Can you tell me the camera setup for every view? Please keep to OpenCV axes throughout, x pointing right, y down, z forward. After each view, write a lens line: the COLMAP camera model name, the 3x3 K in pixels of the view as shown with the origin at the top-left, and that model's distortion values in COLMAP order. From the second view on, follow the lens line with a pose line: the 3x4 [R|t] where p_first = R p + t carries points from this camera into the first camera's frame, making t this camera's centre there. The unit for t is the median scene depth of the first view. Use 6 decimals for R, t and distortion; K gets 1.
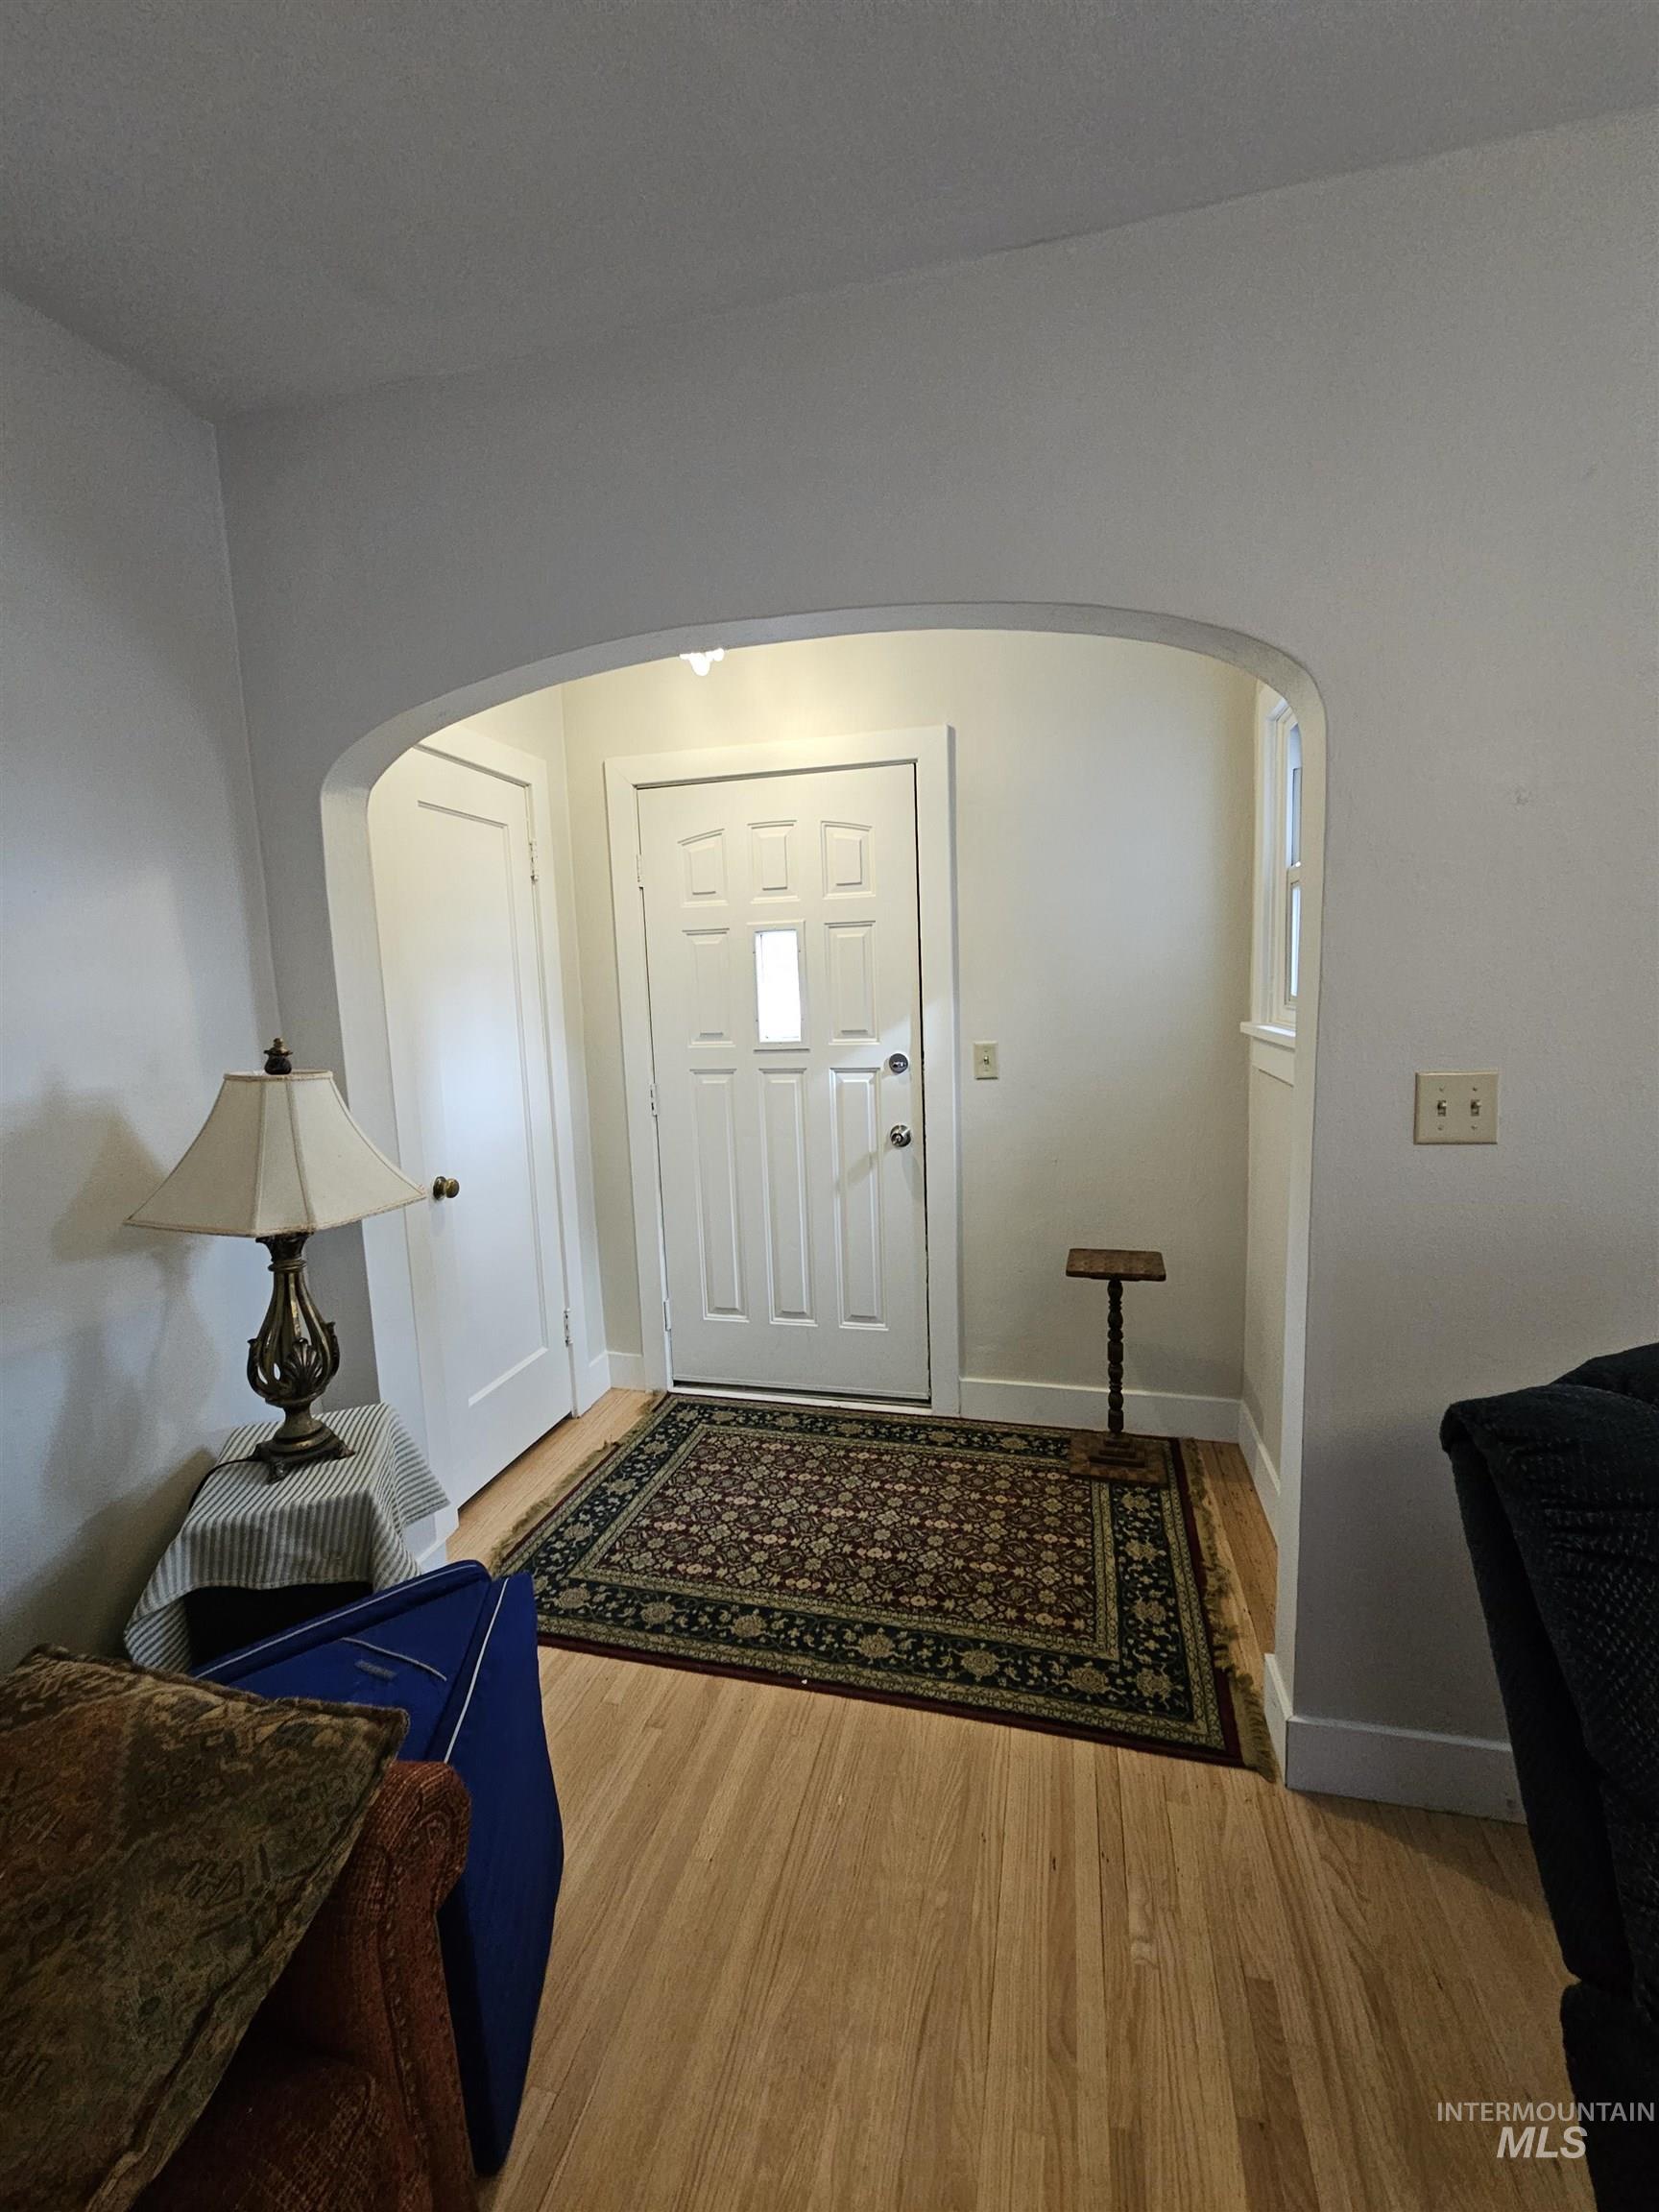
lens RADIAL K [[907.0, 0, 830.4], [0, 907.0, 1093.1], [0, 0, 1]] dist [0.000888, 0.000415]
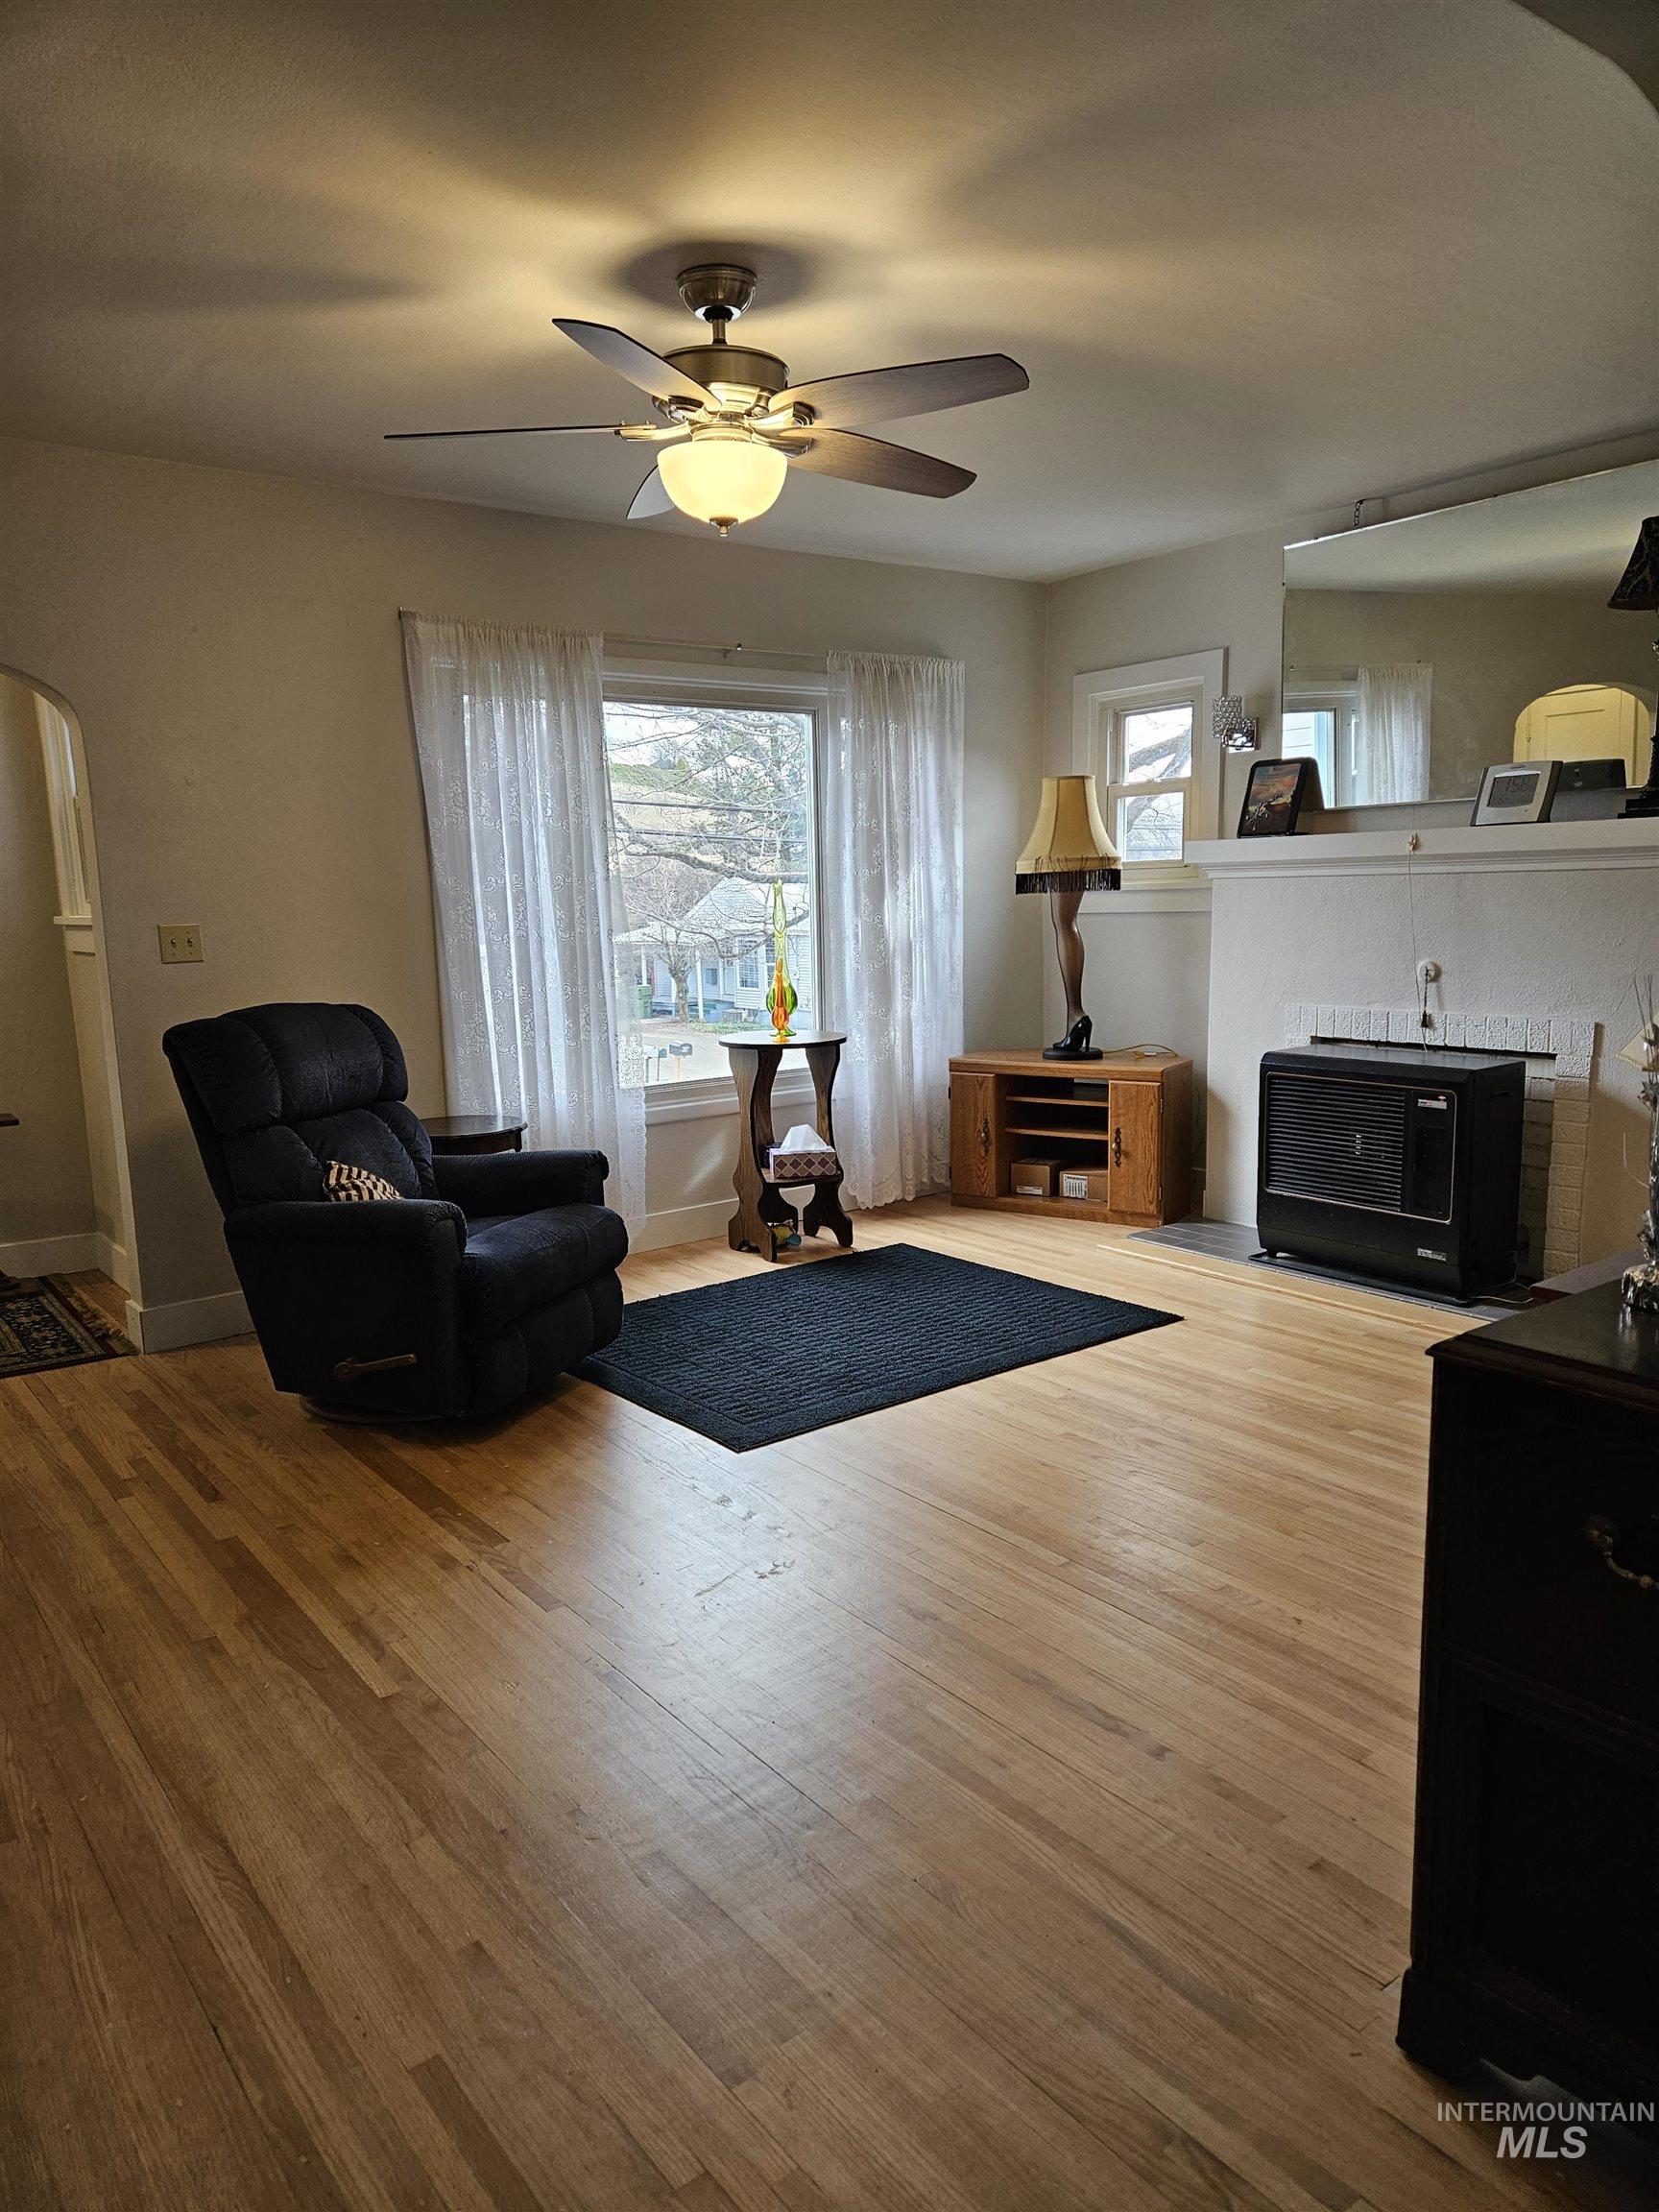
lens RADIAL K [[1476.1, 0, 842.7], [0, 1476.1, 1174.7], [0, 0, 1]] dist [0.053073, -0.004232]
pose [[0.610505, -0.114973, 0.783623, -0.764590], [0.097181, 0.992805, 0.069953, 0.325554], [-0.786028, 0.033446, 0.617285, -1.579839]]
